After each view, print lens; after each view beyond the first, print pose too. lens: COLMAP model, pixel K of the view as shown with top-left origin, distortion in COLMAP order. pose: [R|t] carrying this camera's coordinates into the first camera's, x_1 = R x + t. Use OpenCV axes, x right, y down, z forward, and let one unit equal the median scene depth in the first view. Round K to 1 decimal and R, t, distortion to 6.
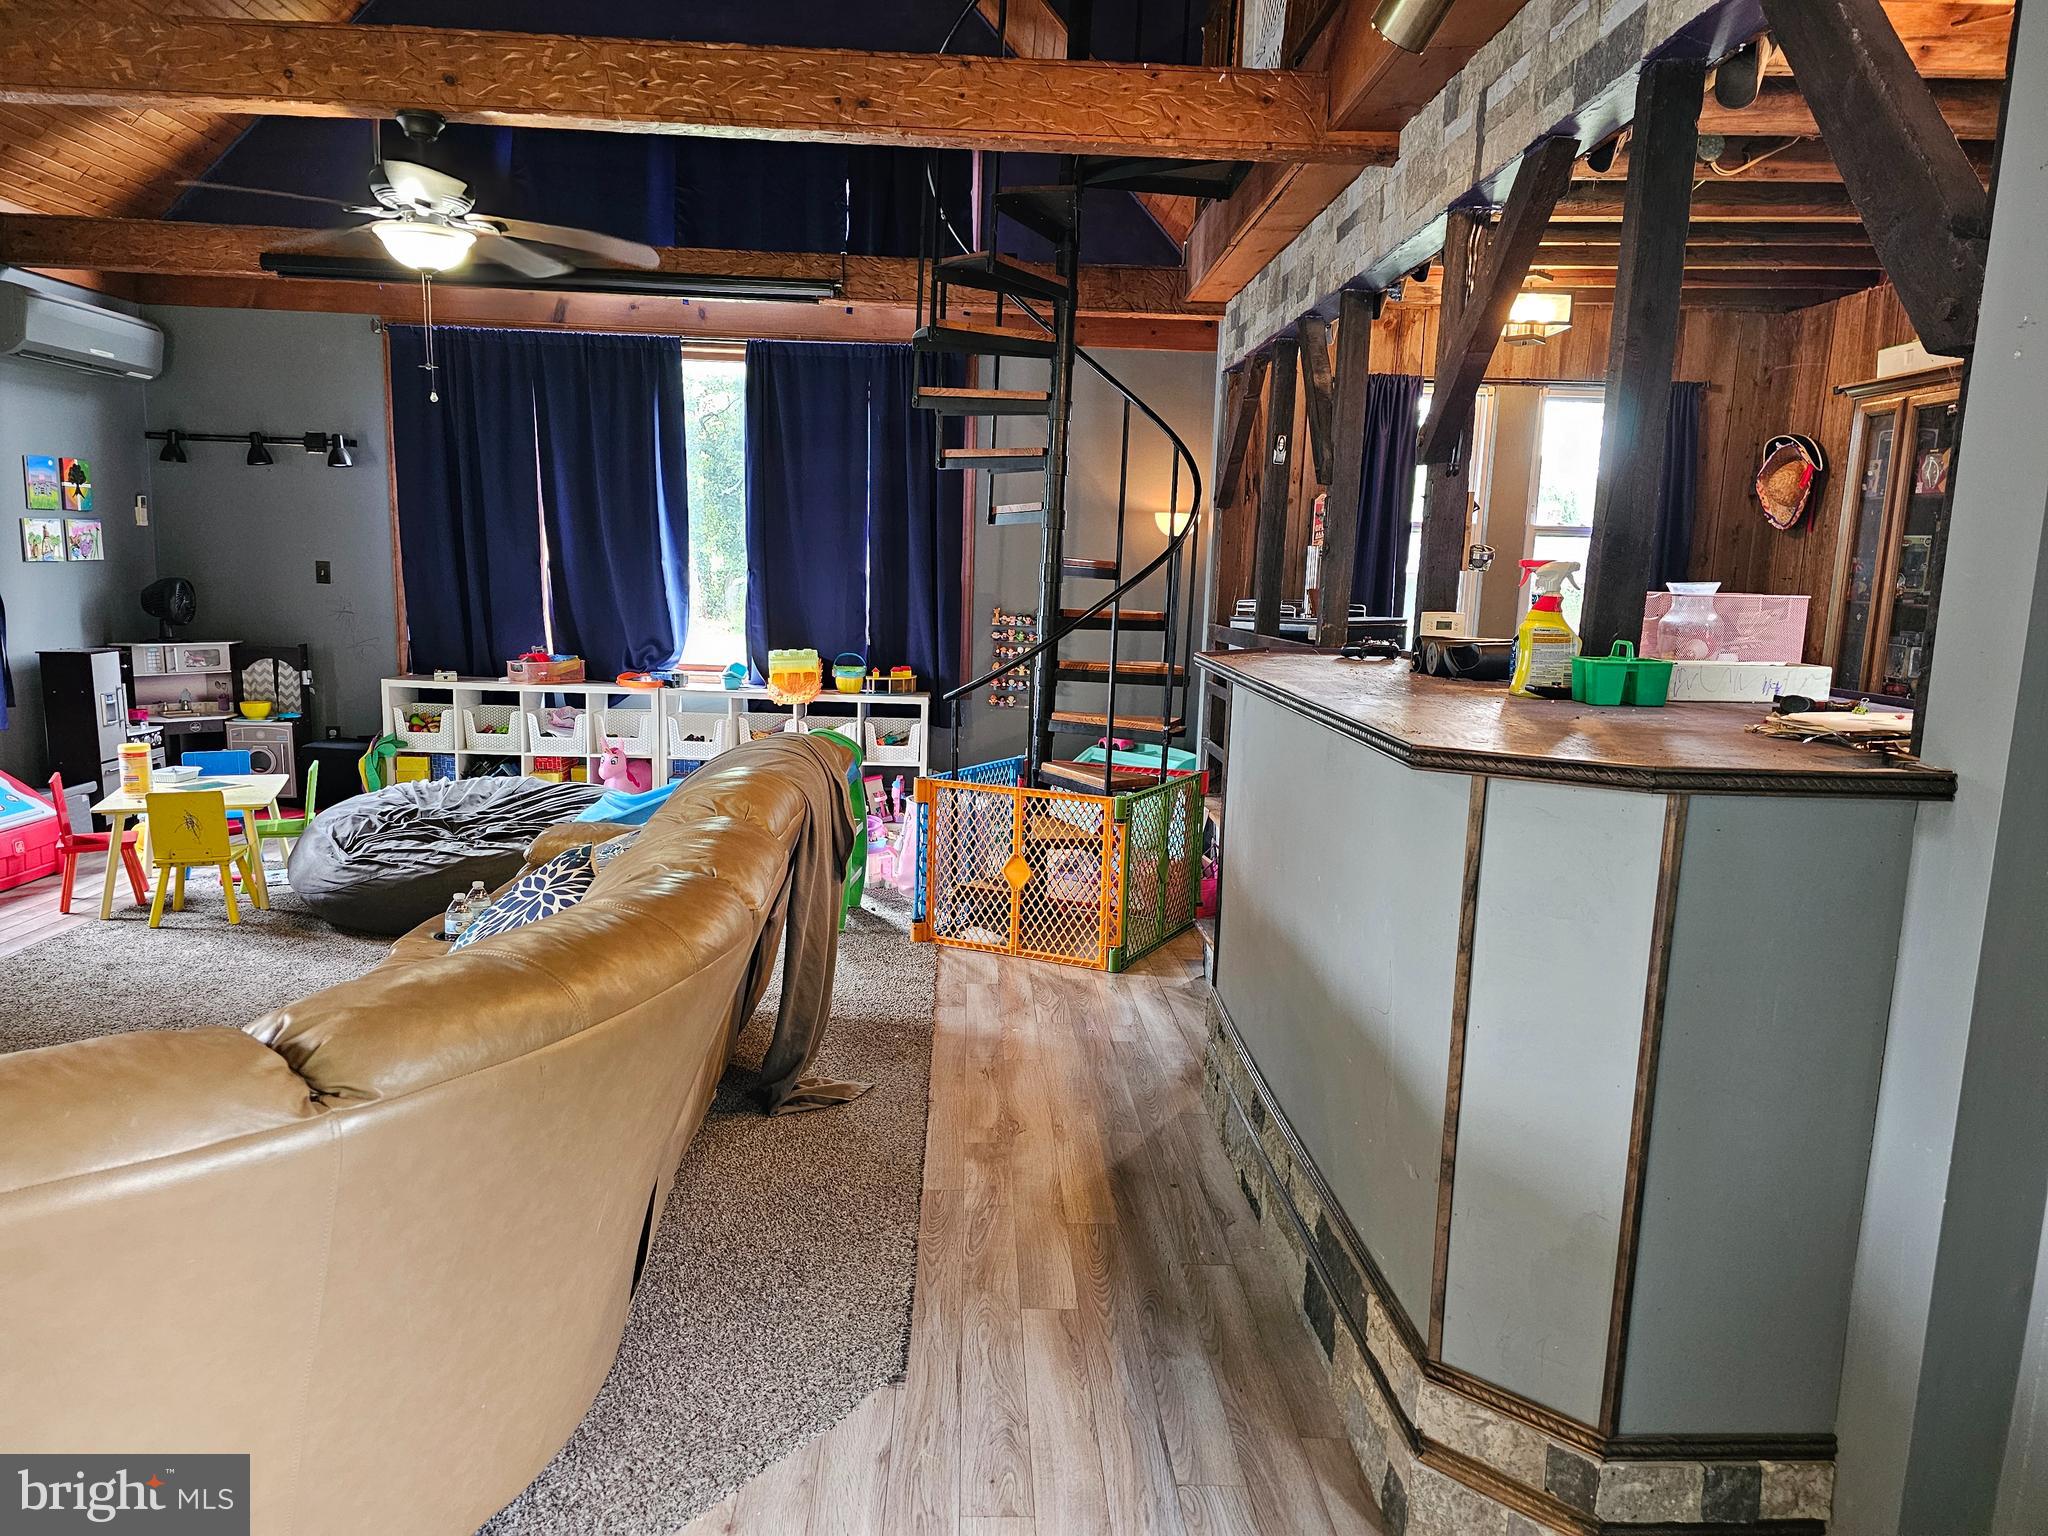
lens RADIAL K [[1369.1, 0, 1019.3], [0, 1369.1, 785.7], [0, 0, 1]] dist [0.068469, -0.059514]
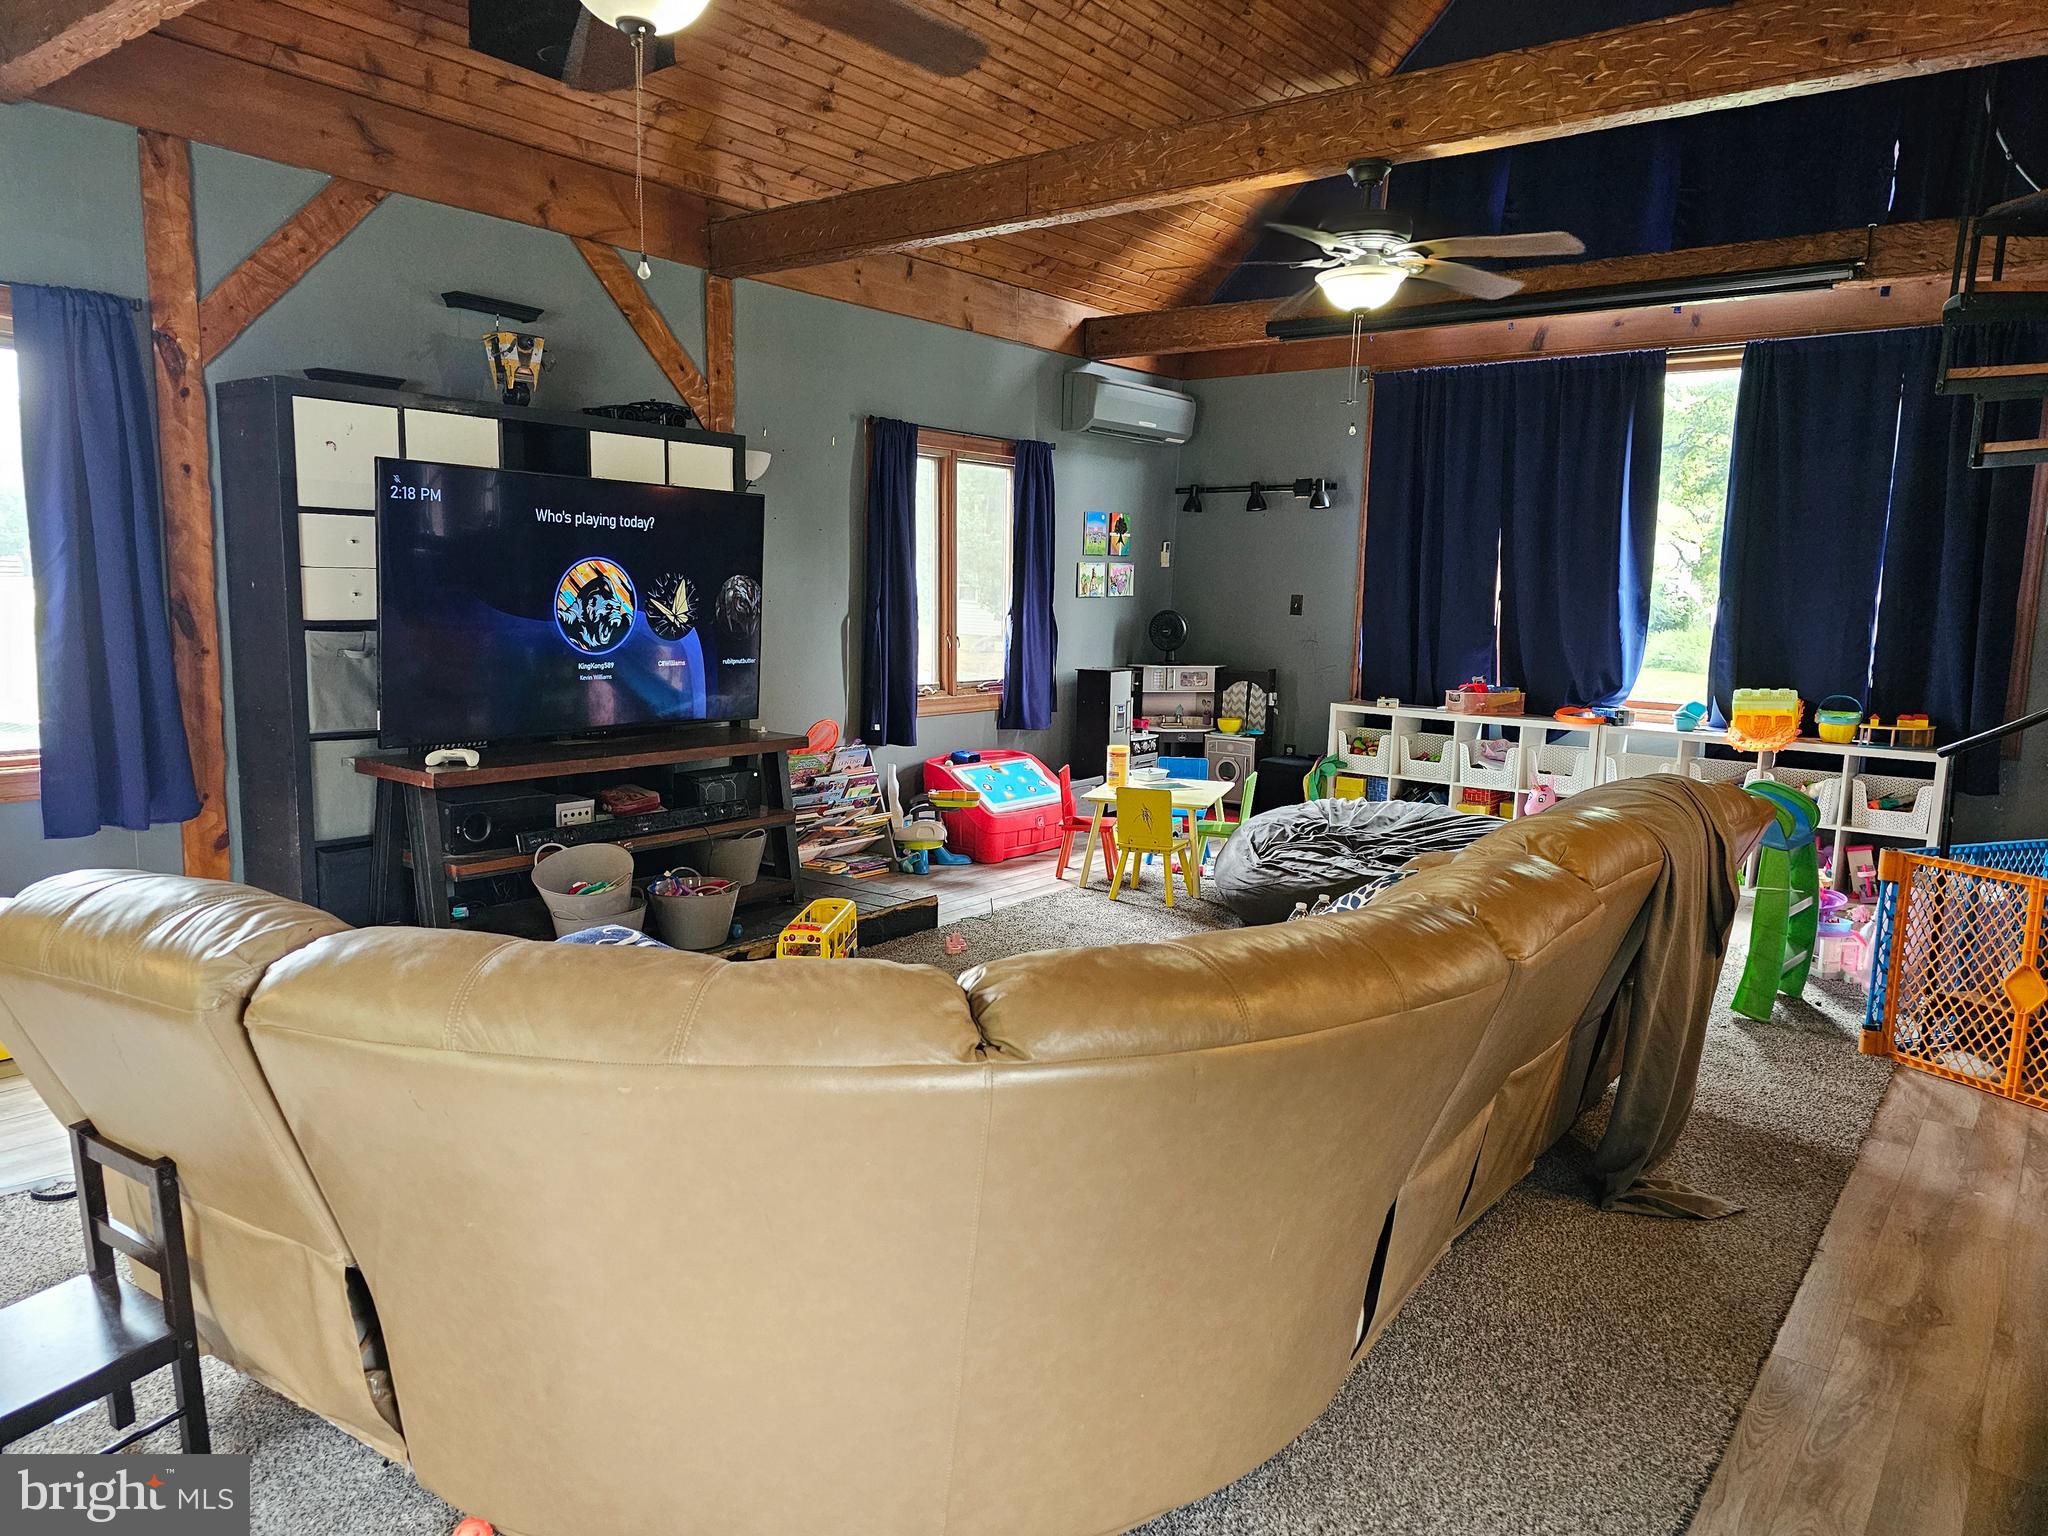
lens RADIAL K [[1369.1, 0, 1019.5], [0, 1369.1, 763.2], [0, 0, 1]] dist [0.068469, -0.059514]
pose [[0.766611, 0.075102, -0.637705, 0.041149], [-0.102729, 0.994689, -0.006350, 0.001021], [0.633841, 0.070379, 0.770254, 0.035321]]
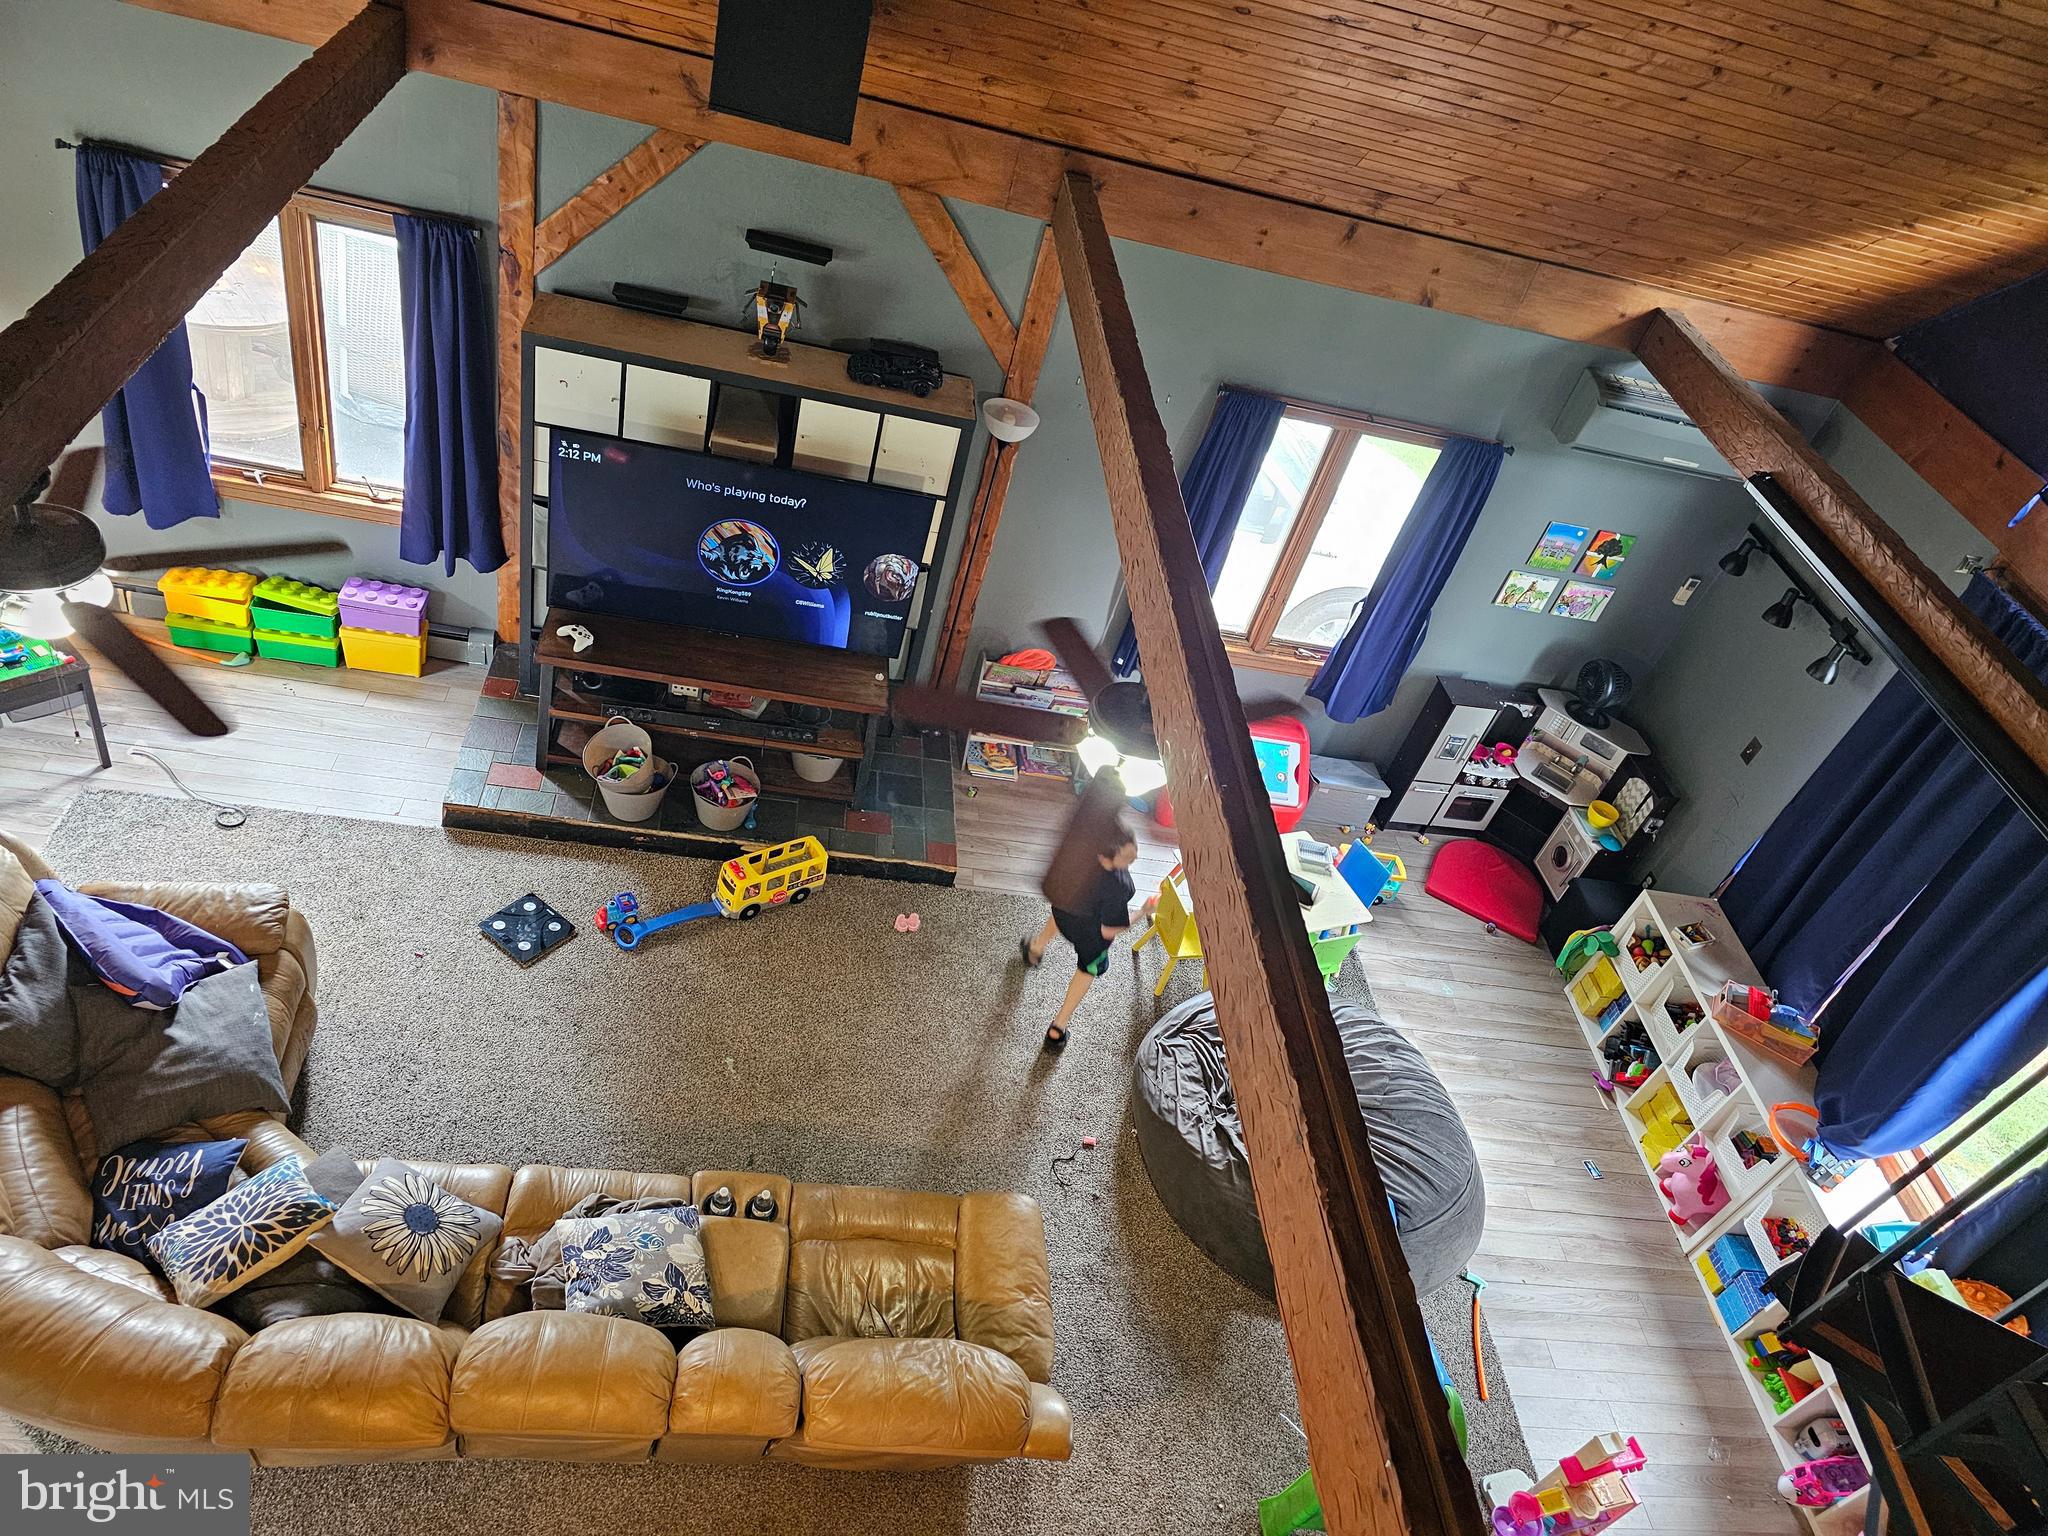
lens RADIAL K [[1369.1, 0, 1015.6], [0, 1369.1, 783.4], [0, 0, 1]] dist [0.068469, -0.059514]
pose [[0.039208, 0.642746, -0.765075, 0.178184], [-0.388256, 0.715302, 0.581034, -0.547152], [0.920717, 0.274264, 0.277596, 0.413683]]
